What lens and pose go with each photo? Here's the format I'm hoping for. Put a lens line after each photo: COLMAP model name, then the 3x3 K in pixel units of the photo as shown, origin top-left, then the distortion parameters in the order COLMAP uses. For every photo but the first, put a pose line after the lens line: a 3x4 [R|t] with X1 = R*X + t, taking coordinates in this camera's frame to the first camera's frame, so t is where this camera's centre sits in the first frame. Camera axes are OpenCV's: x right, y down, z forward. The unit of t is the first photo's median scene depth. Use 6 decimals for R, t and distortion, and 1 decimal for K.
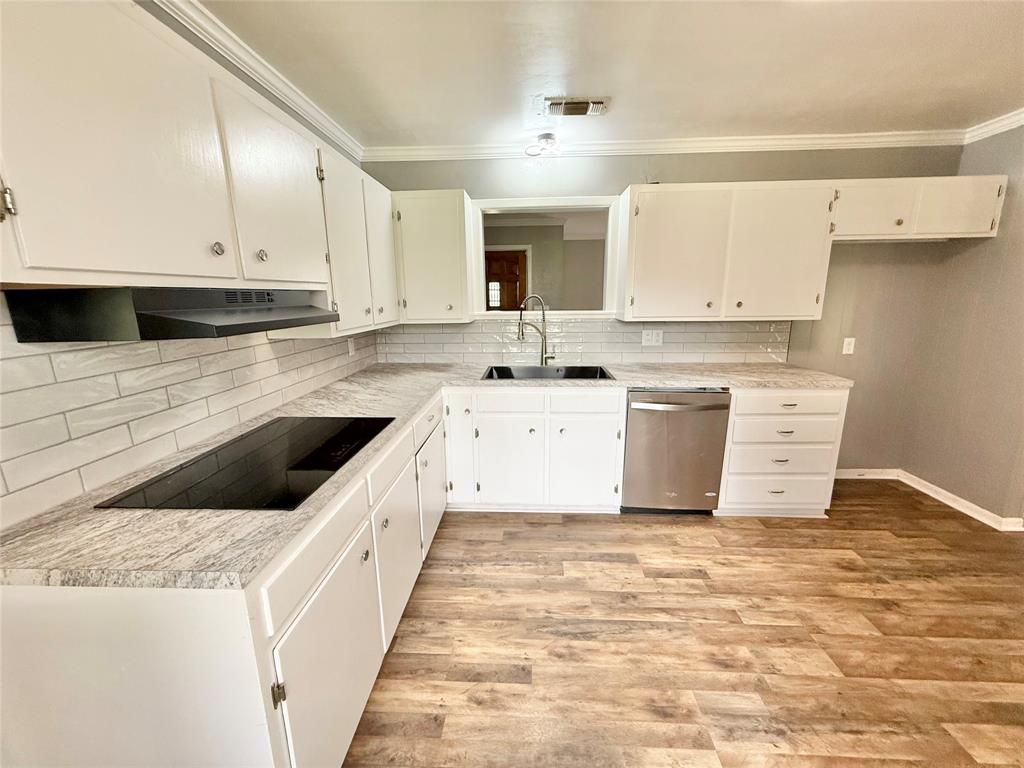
lens RADIAL K [[409.7, 0, 510.9], [0, 409.7, 384.1], [0, 0, 1]] dist [0.001556, -0.000466]
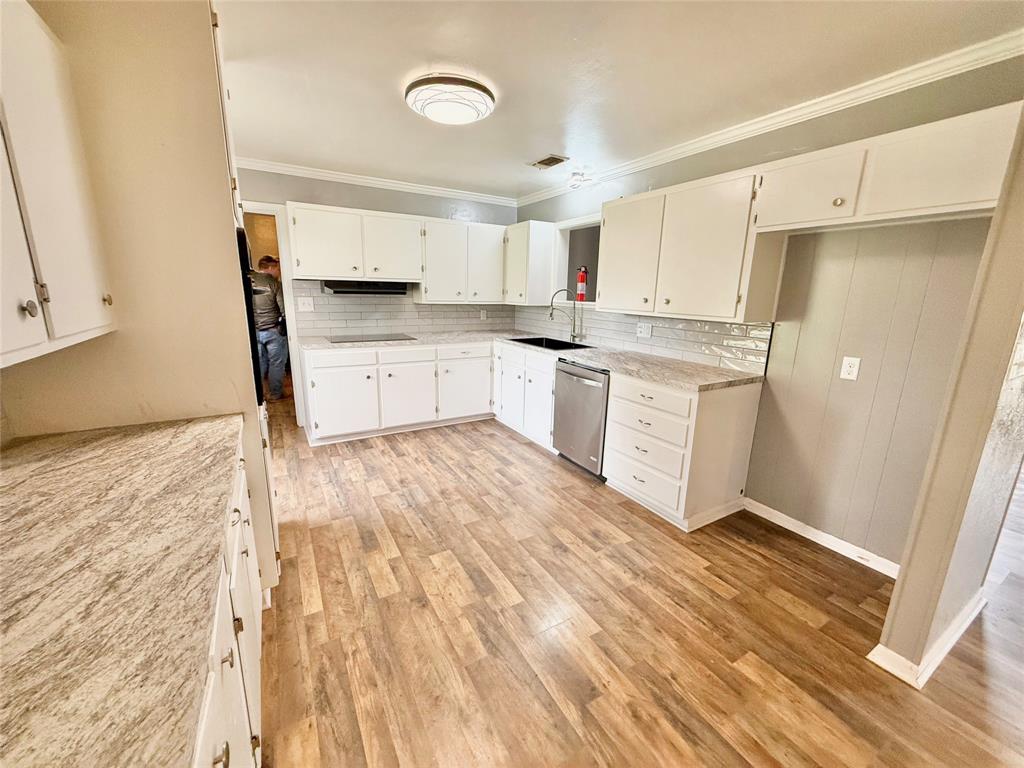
lens RADIAL K [[409.7, 0, 509.2], [0, 409.7, 382.8], [0, 0, 1]] dist [0.001556, -0.000466]
pose [[0.546267, 0.212172, -0.810294, 1.520912], [-0.203596, 0.972008, 0.117259, -0.041361], [0.812491, 0.100918, 0.574173, 0.116386]]
